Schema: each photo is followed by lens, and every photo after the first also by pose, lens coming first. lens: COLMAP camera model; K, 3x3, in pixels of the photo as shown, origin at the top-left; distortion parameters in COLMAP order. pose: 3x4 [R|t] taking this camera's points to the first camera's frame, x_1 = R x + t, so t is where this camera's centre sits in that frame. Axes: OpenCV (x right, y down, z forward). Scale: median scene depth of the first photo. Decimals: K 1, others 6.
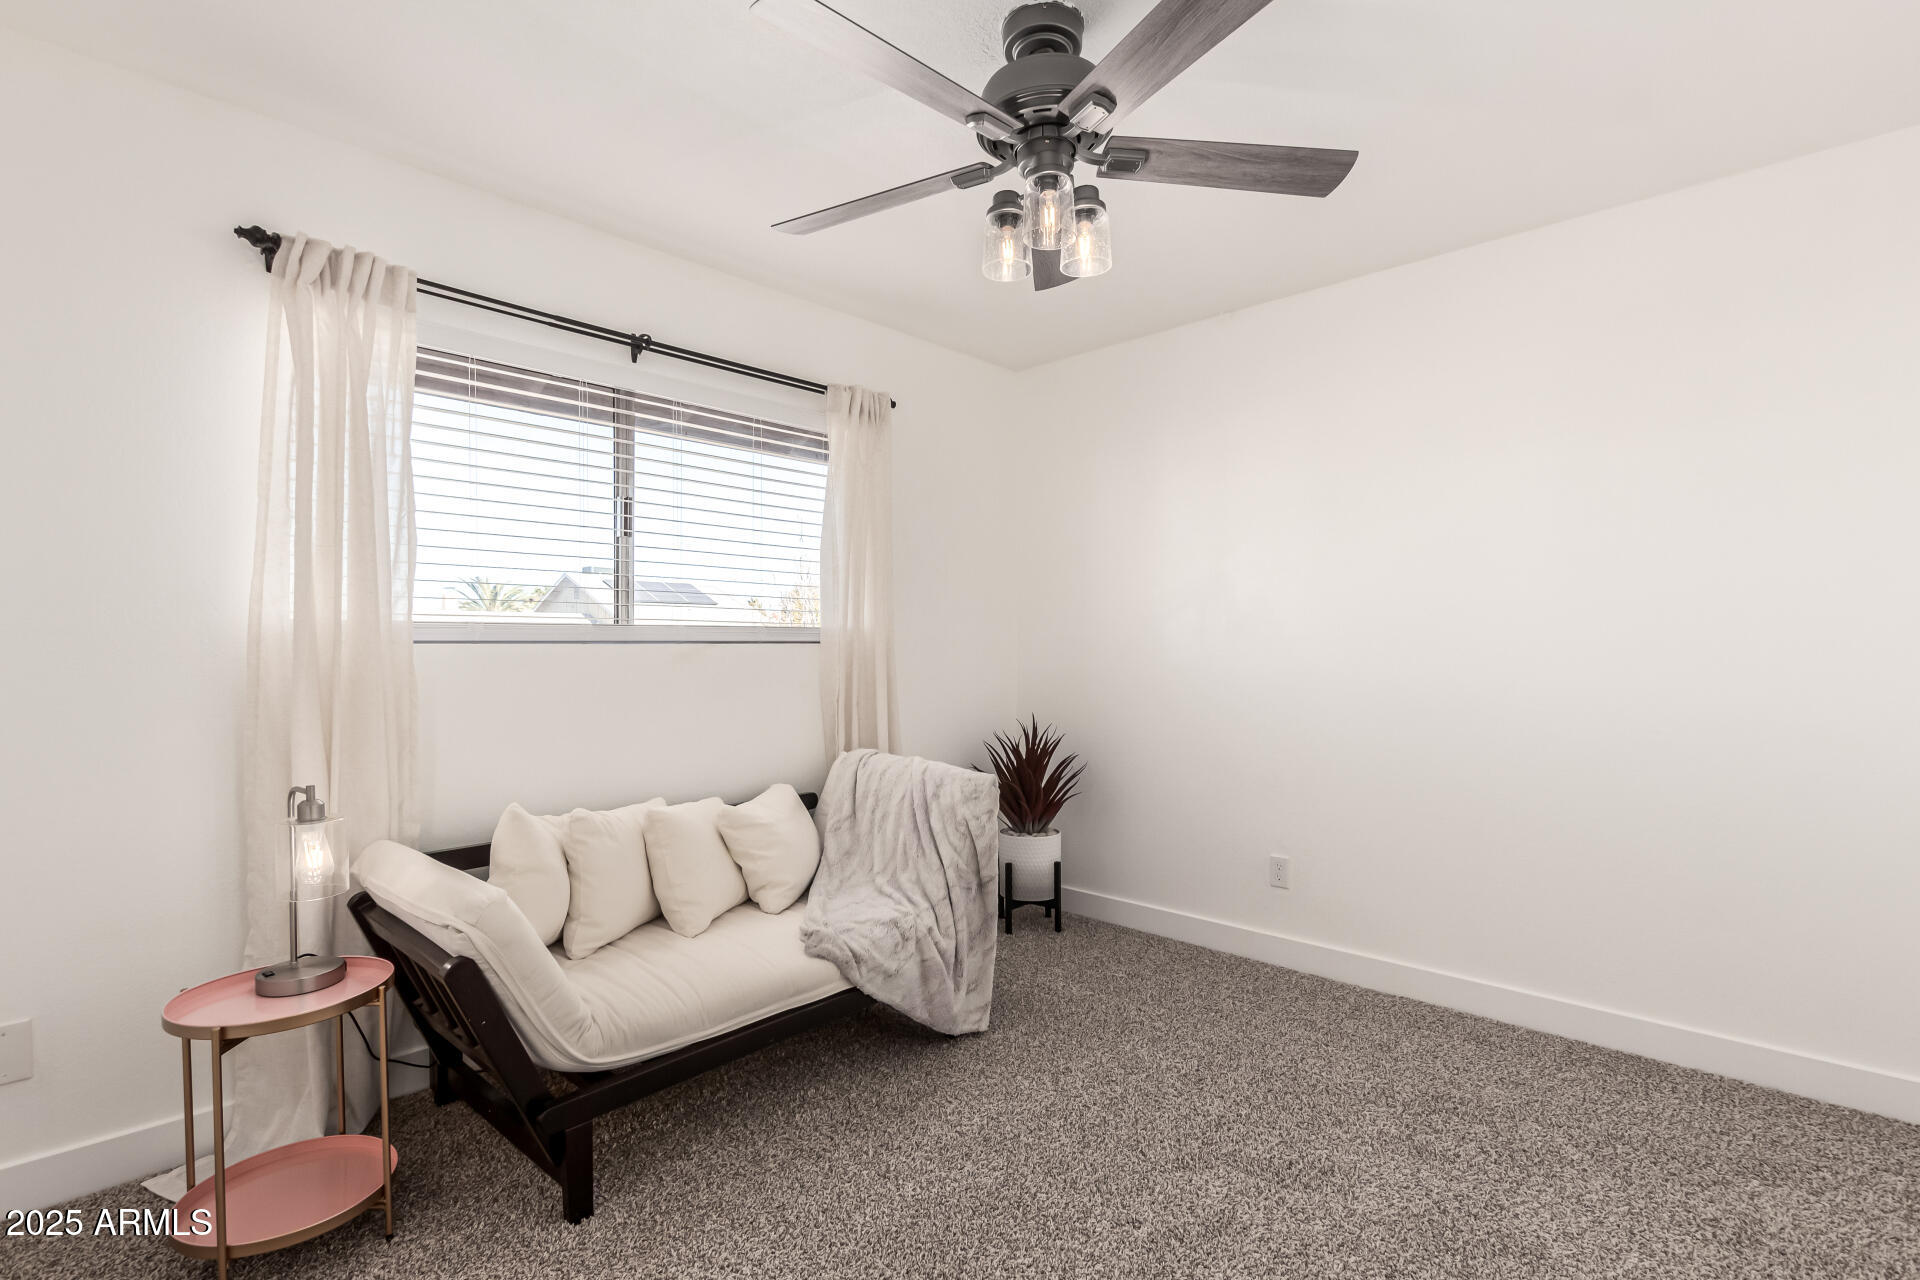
lens RADIAL K [[932.9, 0, 960.0], [0, 932.9, 640.0], [0, 0, 1]] dist [-0.000106, -0.000079]
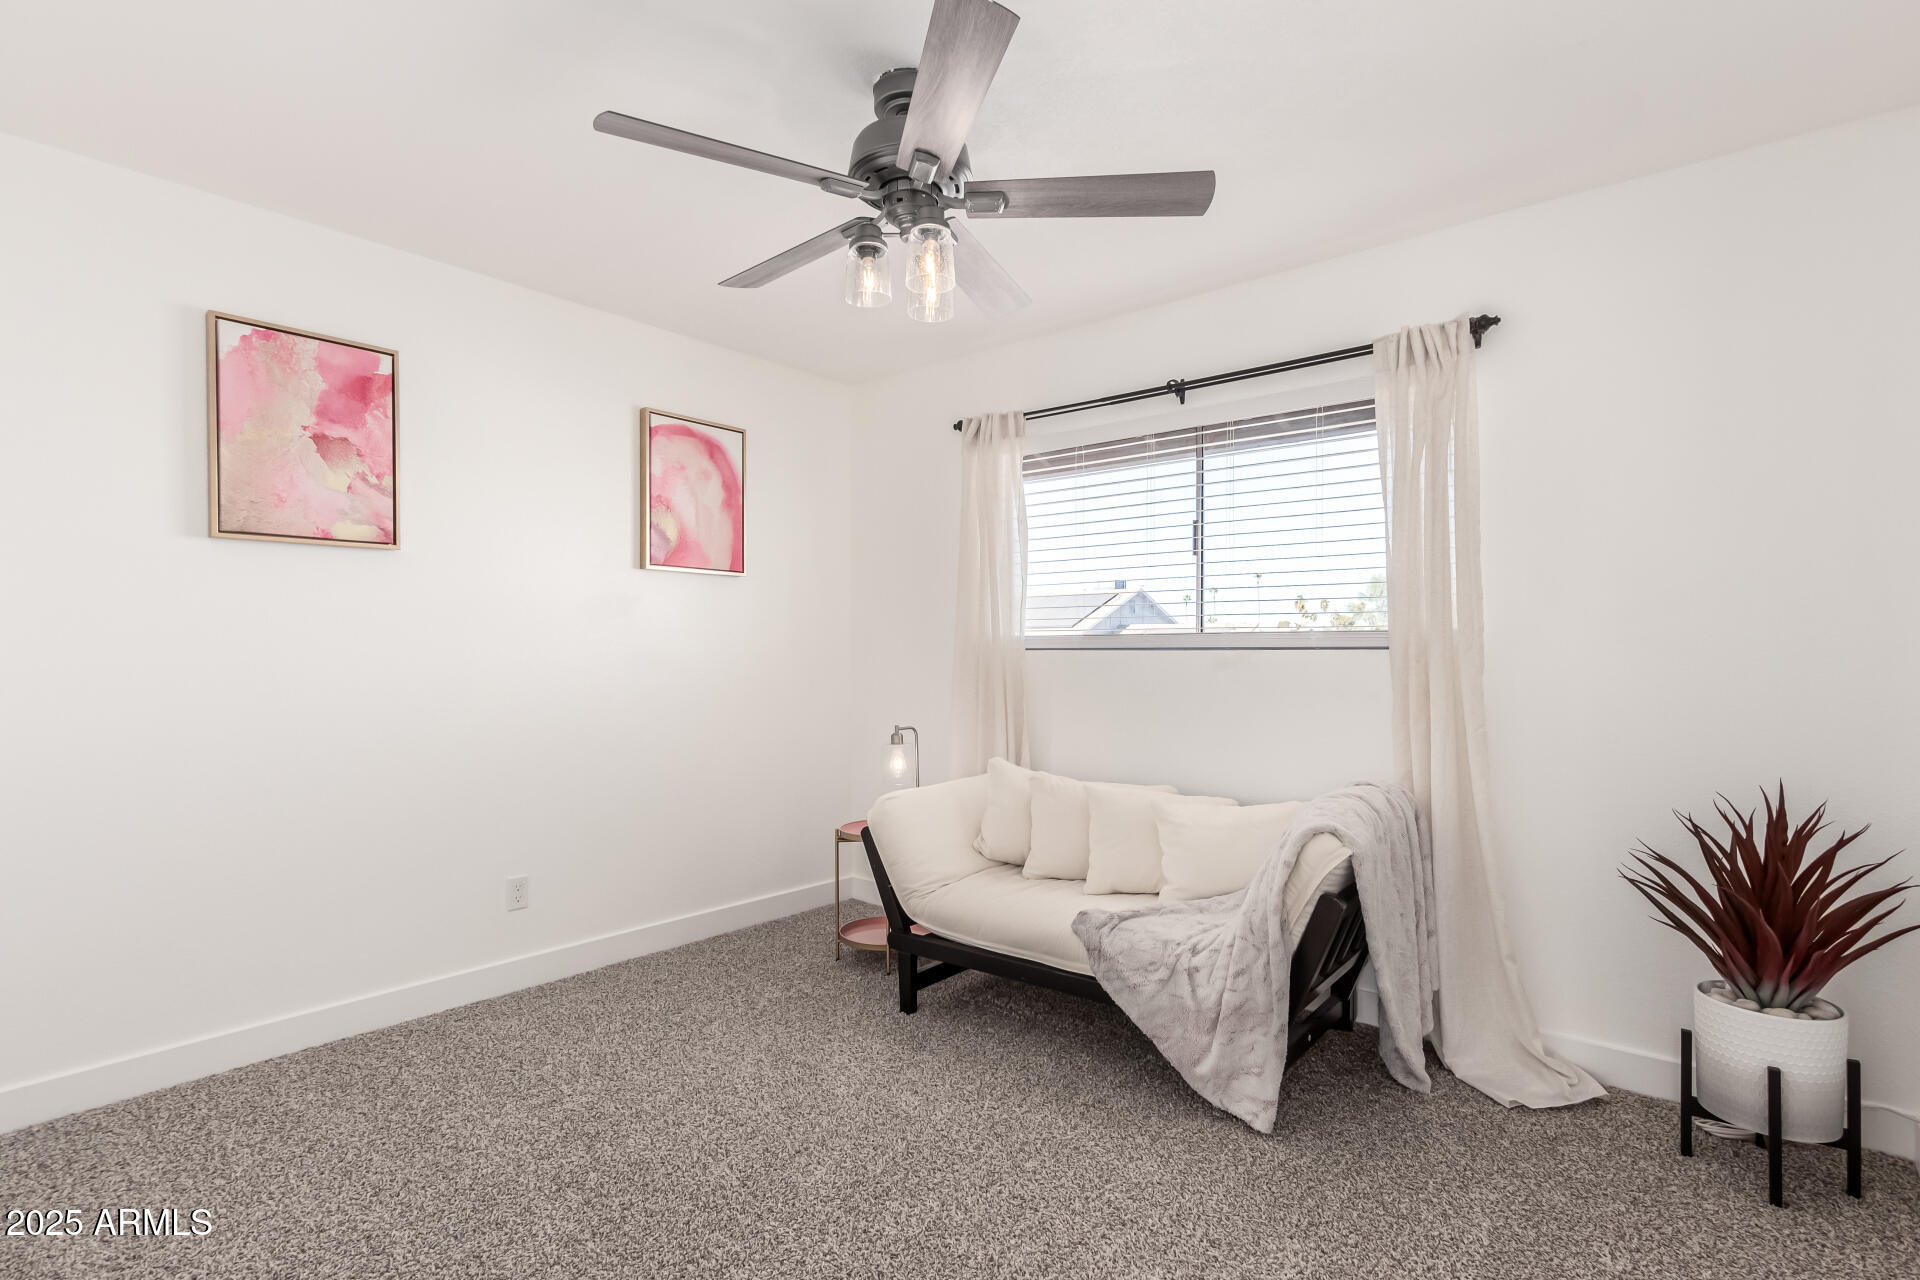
lens RADIAL K [[932.9, 0, 960.0], [0, 932.9, 640.0], [0, 0, 1]] dist [-0.000106, -0.000079]
pose [[0.050814, -0.018404, -0.998539, 0.772898], [0.000377, 0.999830, -0.018408, 0.013206], [0.998708, 0.000559, 0.050813, 0.667149]]
